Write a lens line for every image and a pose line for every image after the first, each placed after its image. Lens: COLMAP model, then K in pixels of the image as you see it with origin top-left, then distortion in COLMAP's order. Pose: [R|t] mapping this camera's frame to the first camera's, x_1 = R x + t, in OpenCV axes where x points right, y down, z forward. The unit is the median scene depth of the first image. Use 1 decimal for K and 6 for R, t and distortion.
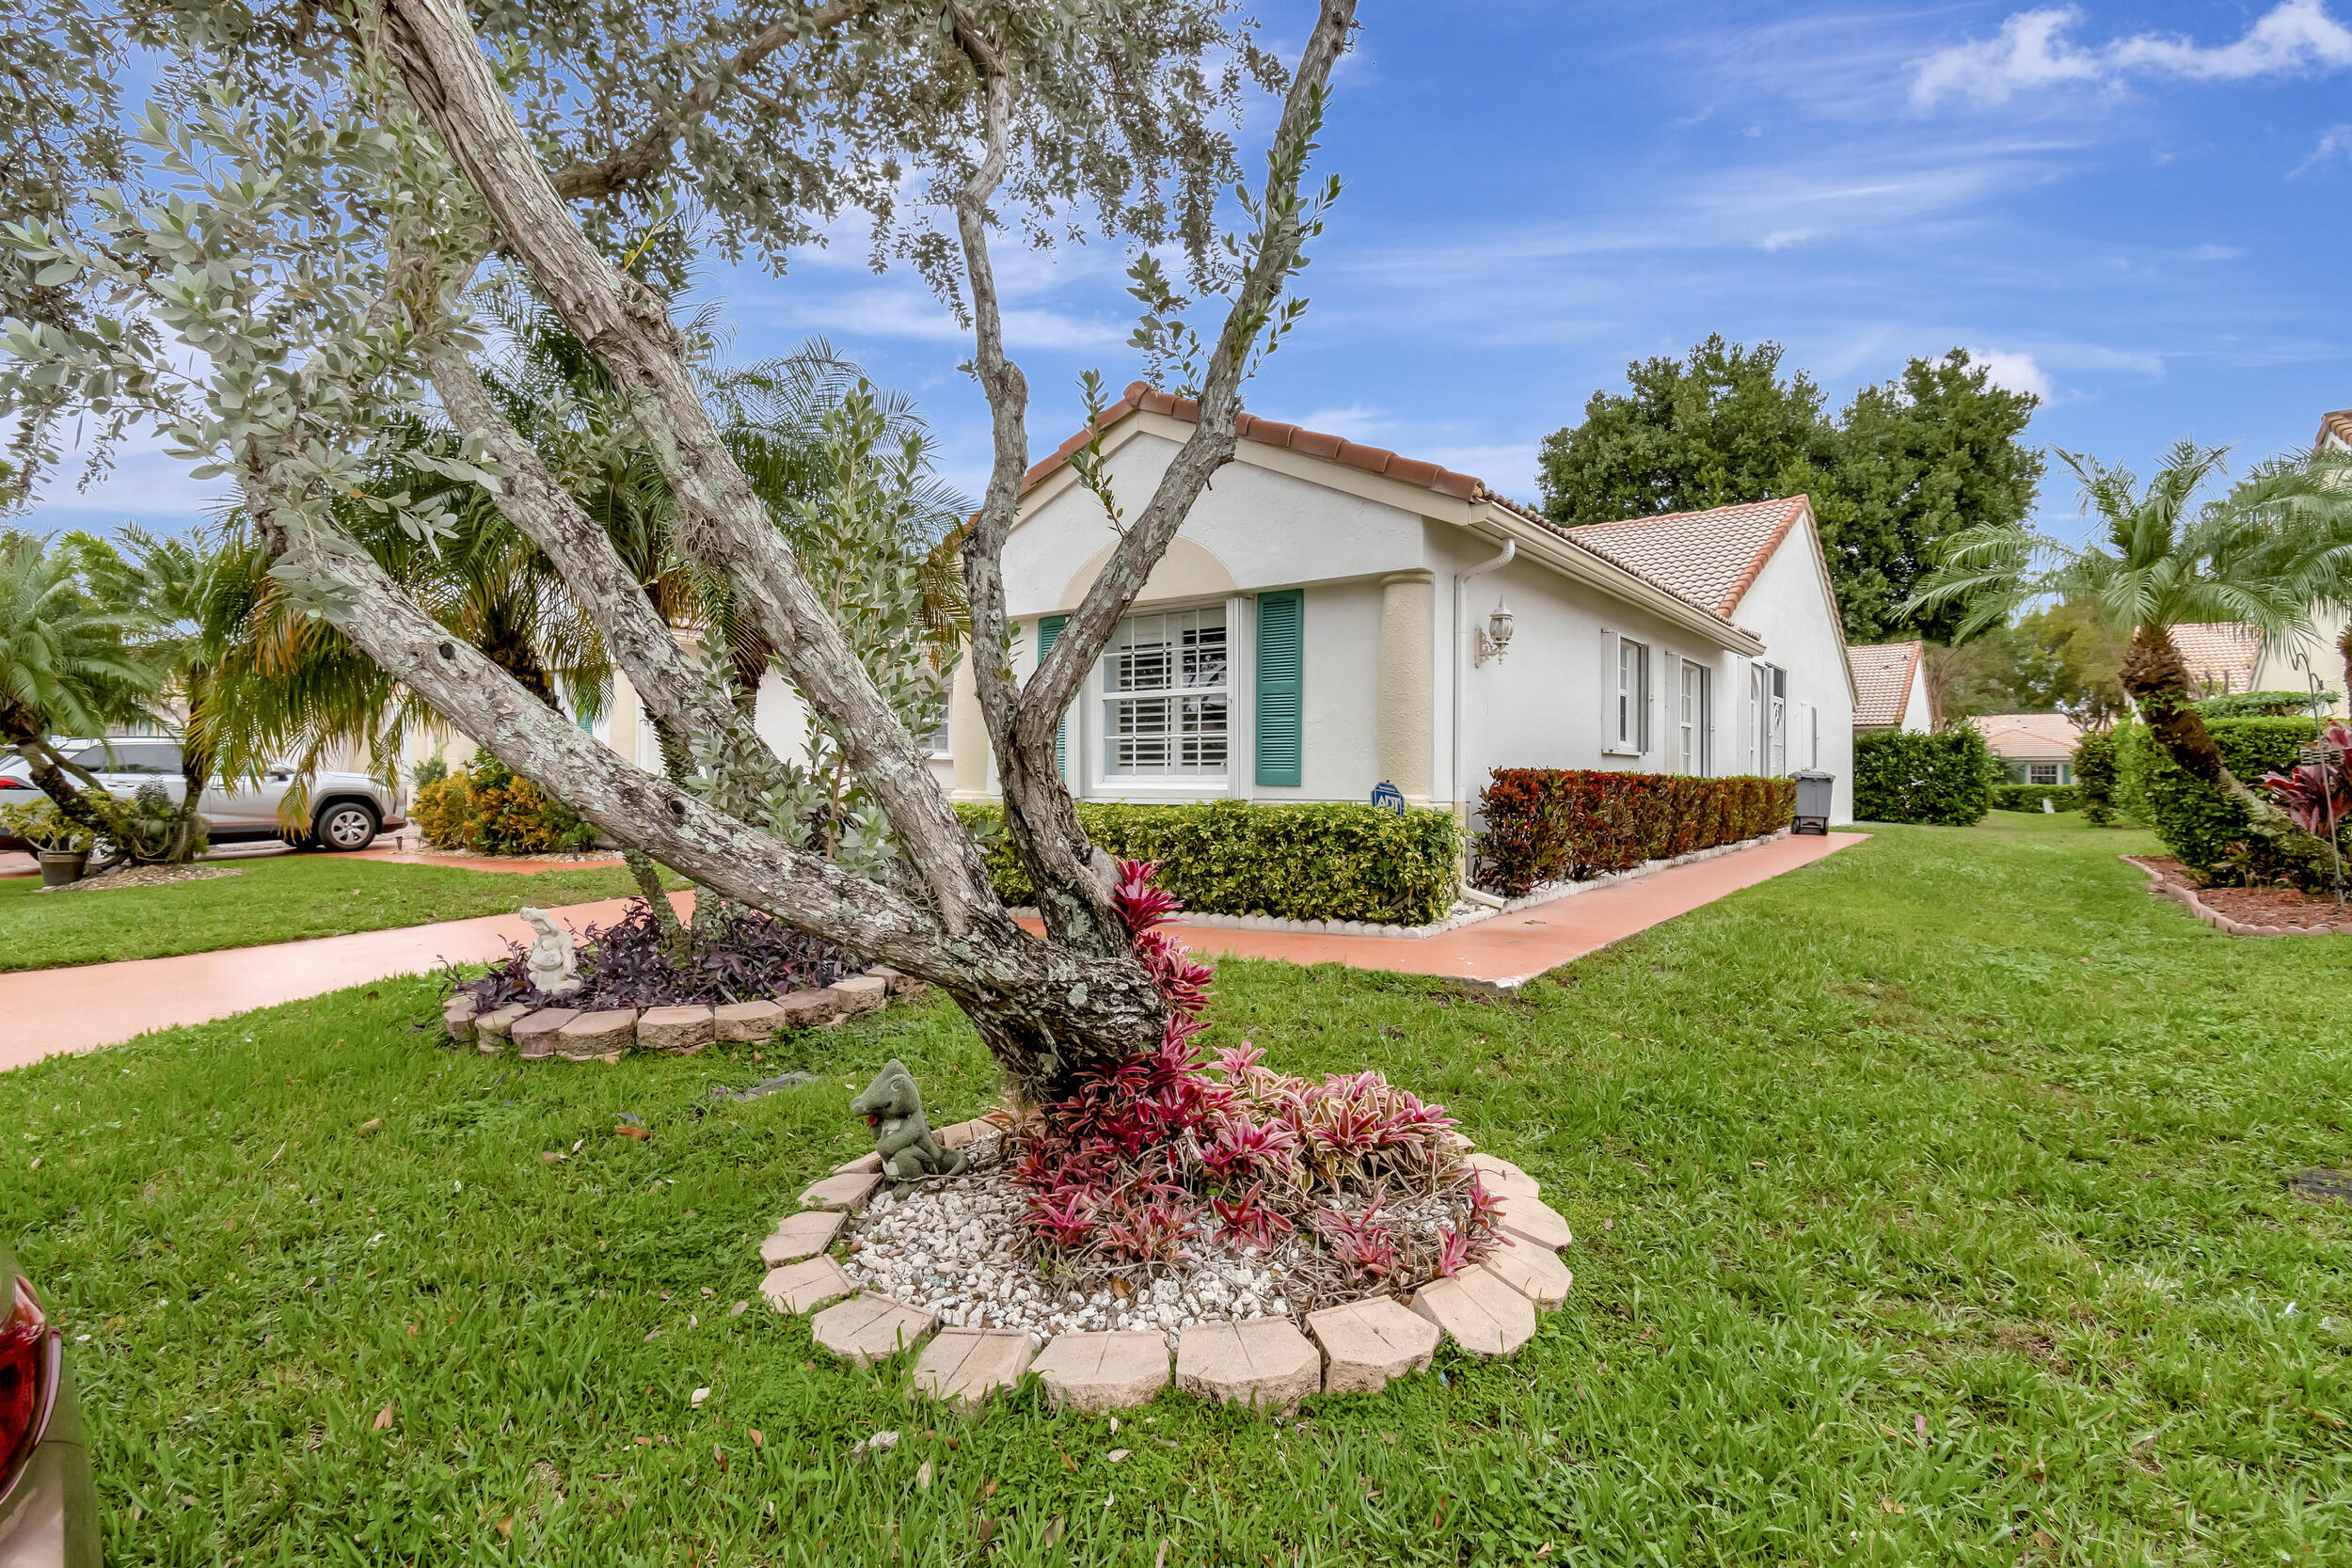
lens RADIAL K [[1140.6, 0, 1167.7], [0, 1140.6, 774.5], [0, 0, 1]] dist [-0.002355, -0.000595]
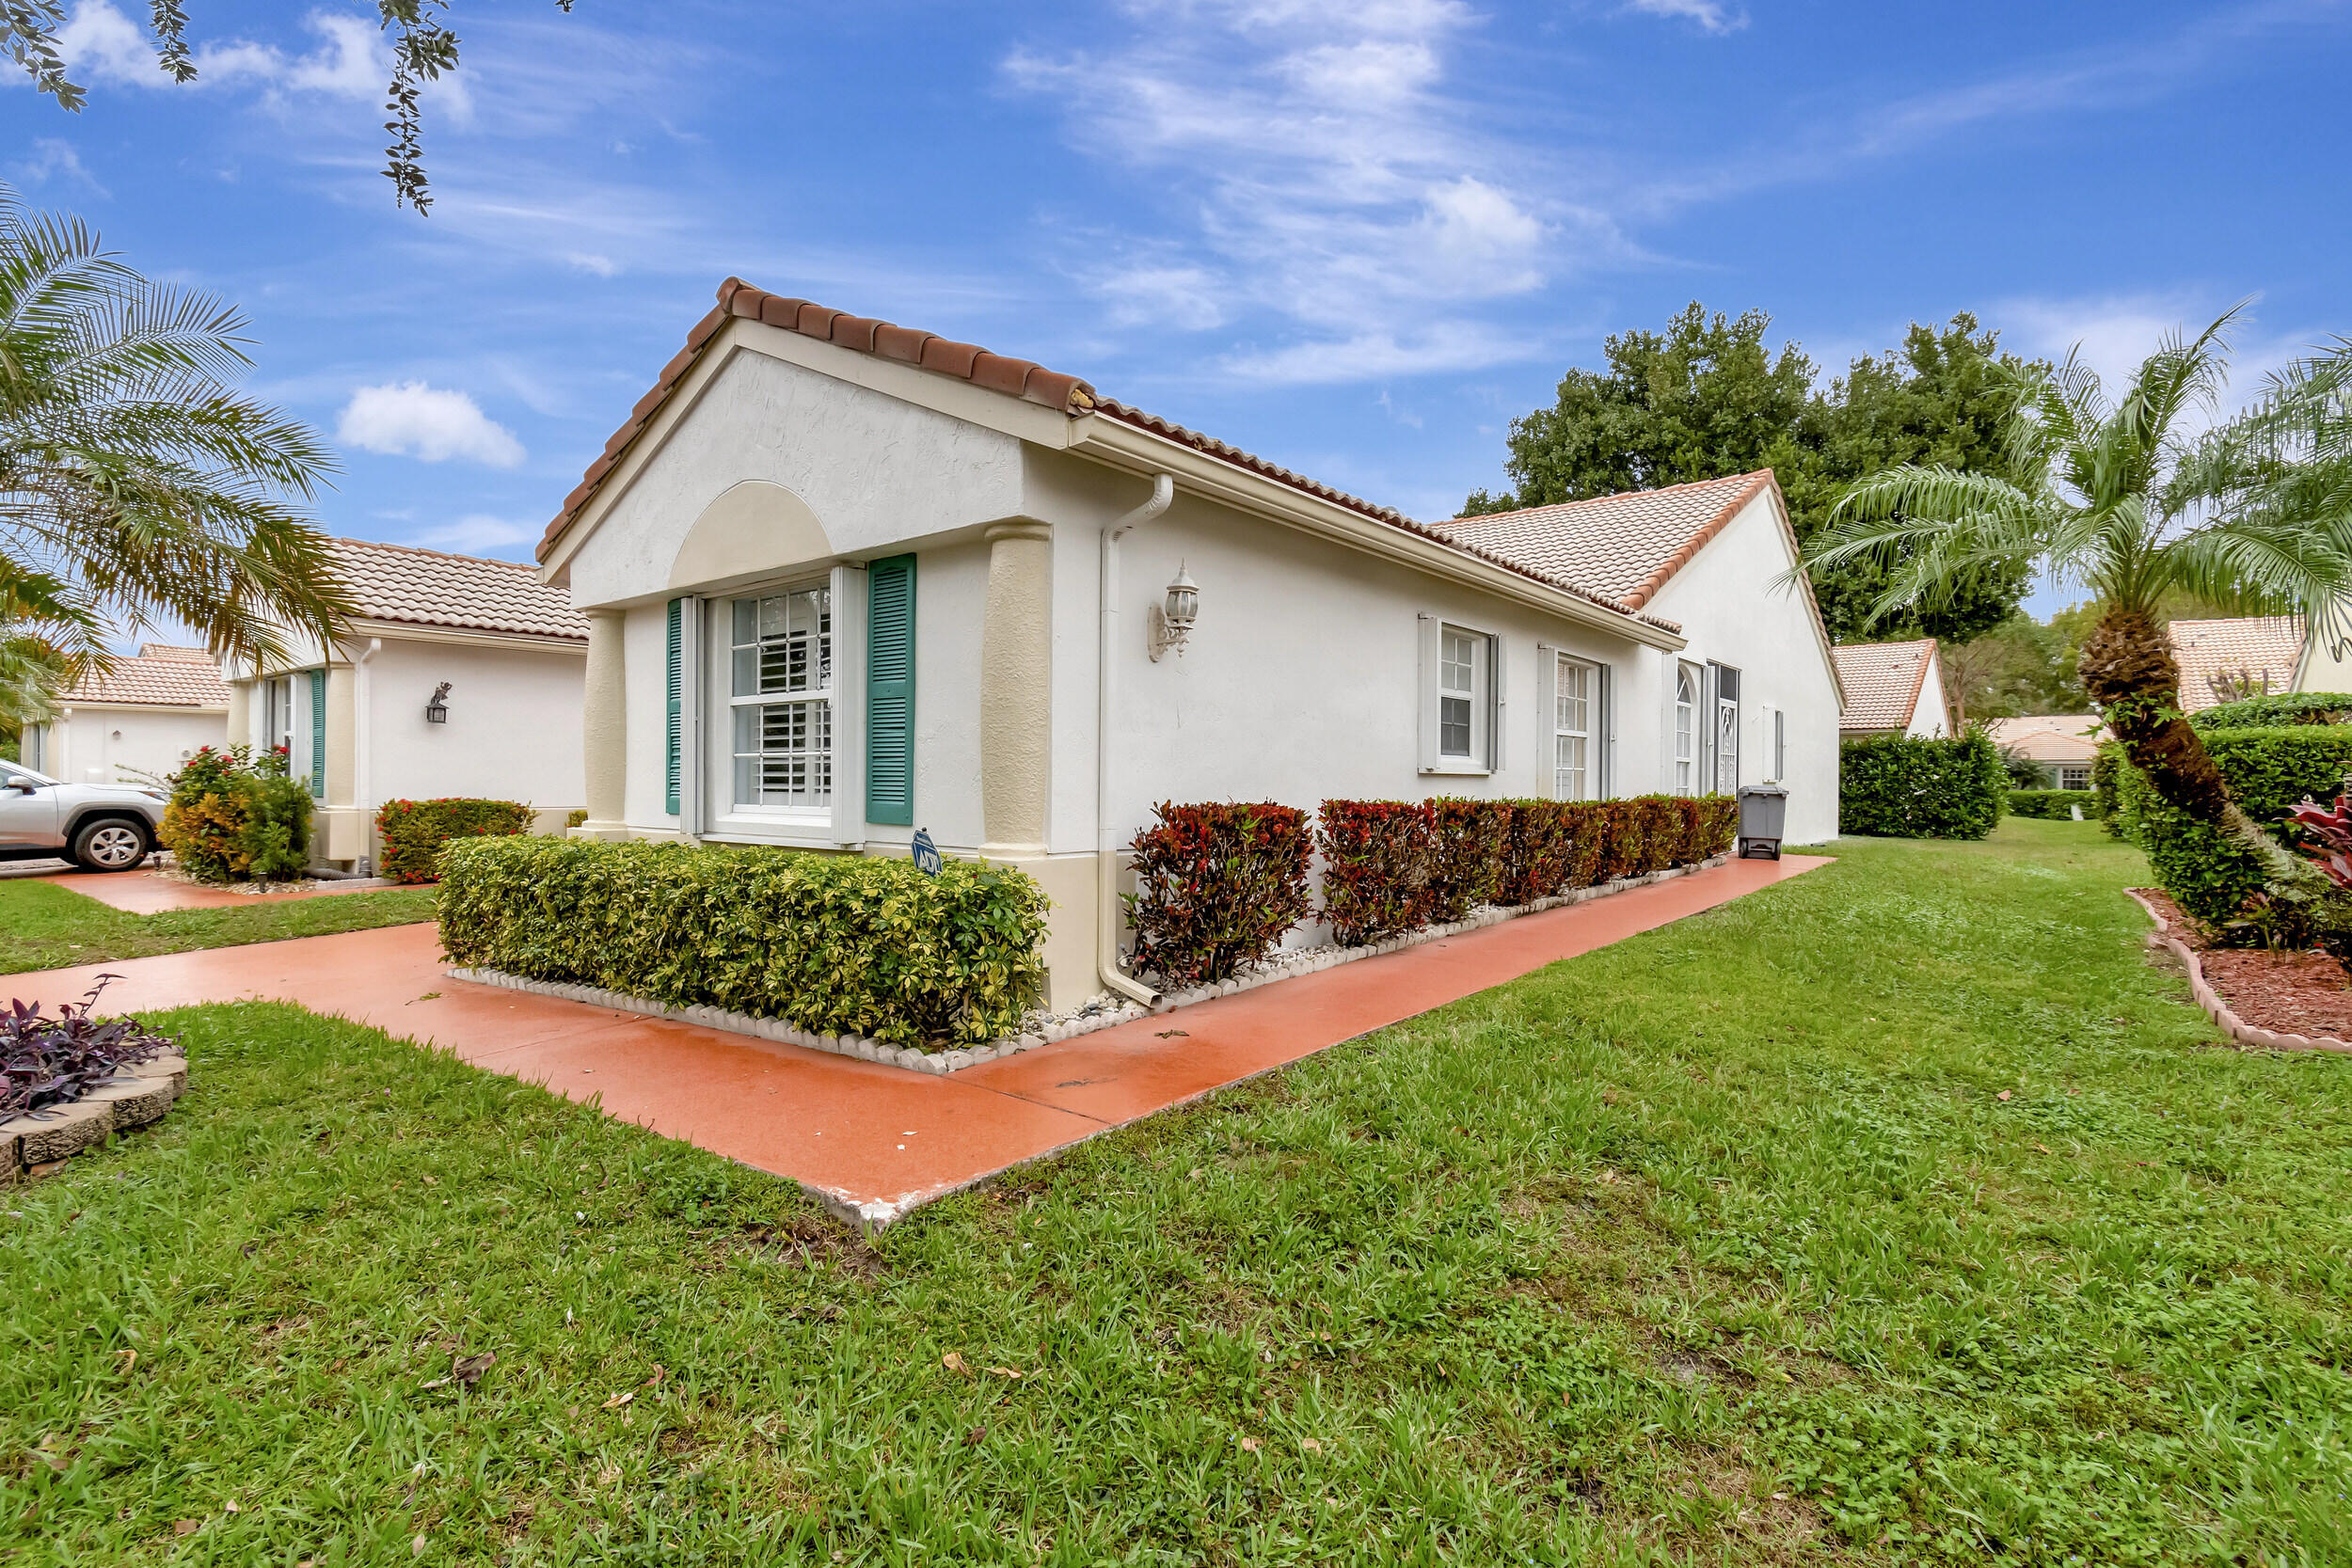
lens RADIAL K [[1098.2, 0, 1184.1], [0, 1098.2, 786.3], [0, 0, 1]] dist [-0.000882, -0.000316]
pose [[0.999411, 0.001767, -0.034273, 0.161389], [-0.001363, 0.999929, 0.011815, -0.012050], [0.034292, -0.011762, 0.999343, 0.159027]]
